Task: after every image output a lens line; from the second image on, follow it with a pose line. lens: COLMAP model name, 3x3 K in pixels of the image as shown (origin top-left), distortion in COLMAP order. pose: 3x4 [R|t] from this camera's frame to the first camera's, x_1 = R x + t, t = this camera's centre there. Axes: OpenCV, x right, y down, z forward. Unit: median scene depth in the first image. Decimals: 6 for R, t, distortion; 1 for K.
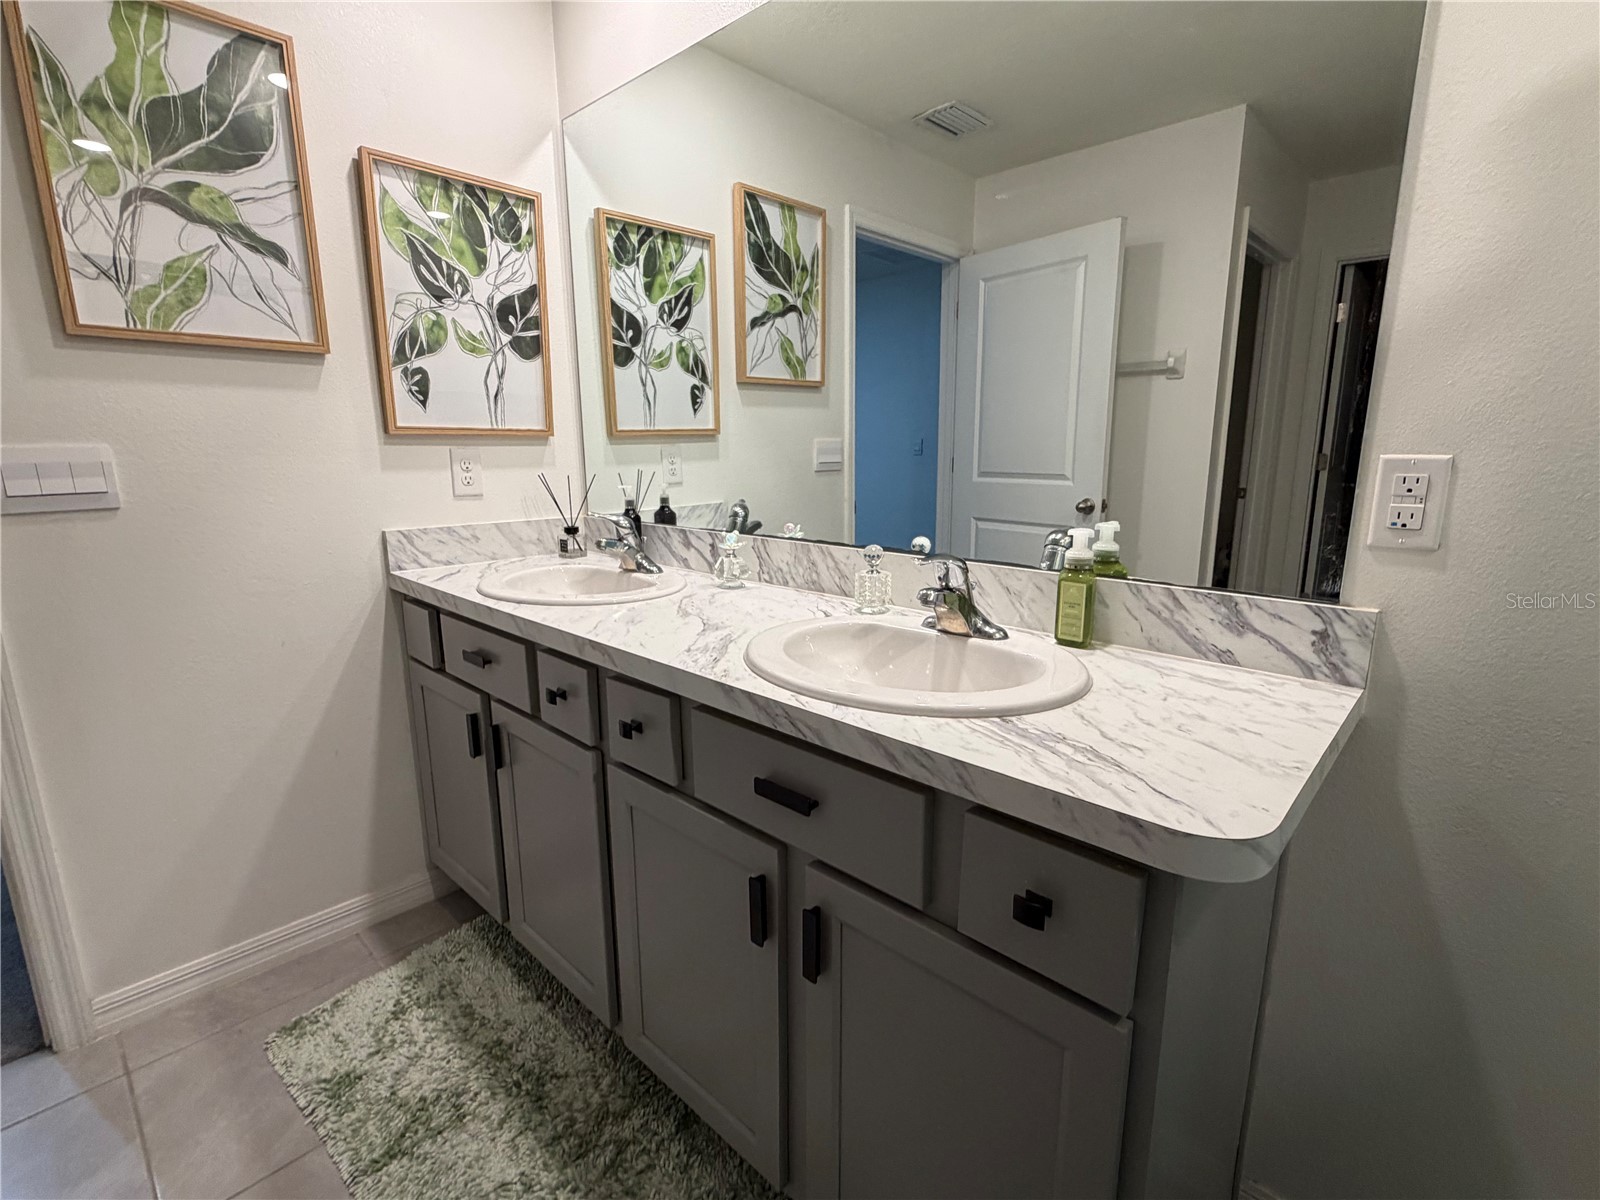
lens RADIAL K [[744.4, 0, 799.3], [0, 744.4, 598.5], [0, 0, 1]] dist [0.000646, 0.000046]
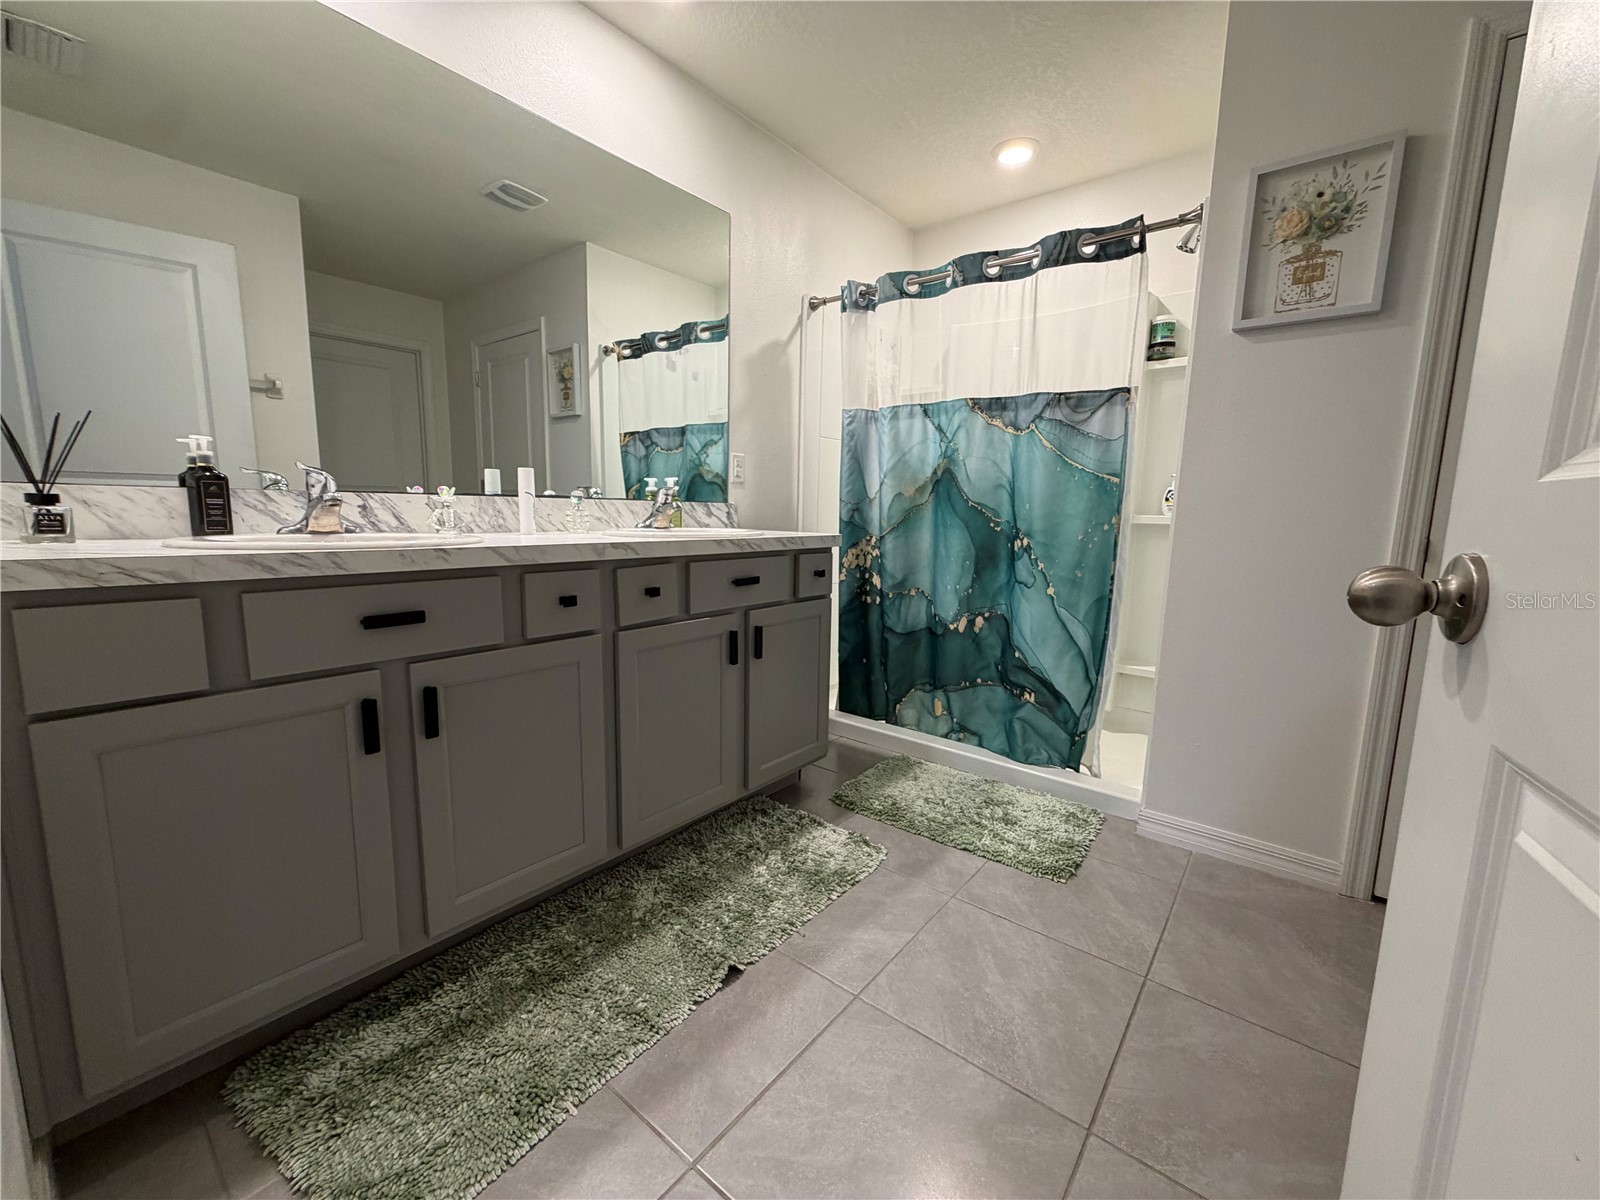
lens RADIAL K [[641.2, 0, 798.7], [0, 641.2, 602.1], [0, 0, 1]] dist [-0.001492, -0.000147]
pose [[-0.098019, -0.137365, 0.985659, -1.675144], [0.185858, 0.970476, 0.153732, 0.046568], [-0.977675, 0.198261, -0.069595, 0.848143]]
